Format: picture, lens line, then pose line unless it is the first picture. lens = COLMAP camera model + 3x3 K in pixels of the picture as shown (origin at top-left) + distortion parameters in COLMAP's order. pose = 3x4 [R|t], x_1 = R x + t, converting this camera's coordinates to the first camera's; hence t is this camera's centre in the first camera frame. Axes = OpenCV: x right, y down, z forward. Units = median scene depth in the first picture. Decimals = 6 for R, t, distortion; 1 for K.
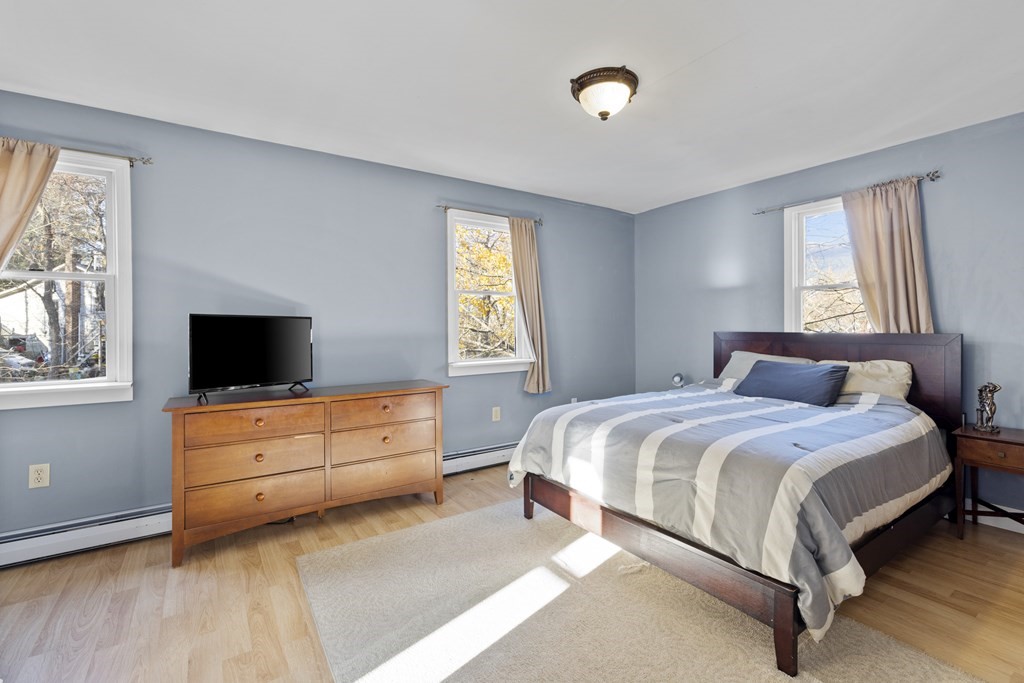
lens RADIAL K [[449.9, 0, 512.9], [0, 449.9, 326.3], [0, 0, 1]] dist [-0.000892, -0.000137]
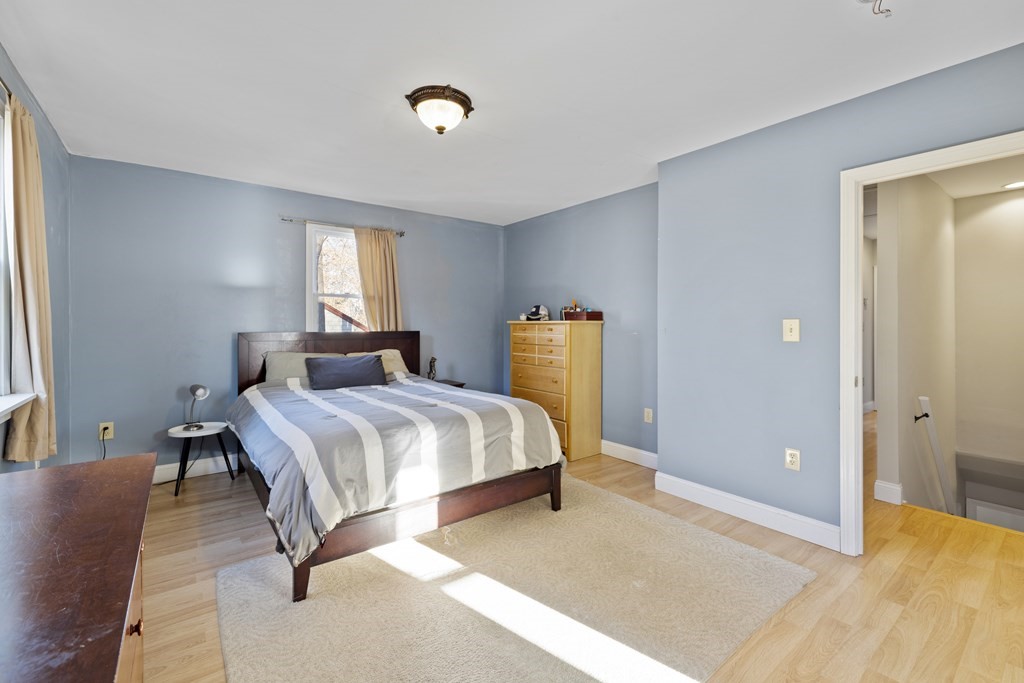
lens RADIAL K [[441.8, 0, 514.0], [0, 441.8, 320.1], [0, 0, 1]] dist [0.000896, 0.000056]
pose [[-0.057517, 0.008488, 0.998308, -0.714905], [0.013358, 0.999881, -0.007732, -0.003794], [-0.998255, 0.012890, -0.057624, 0.745005]]
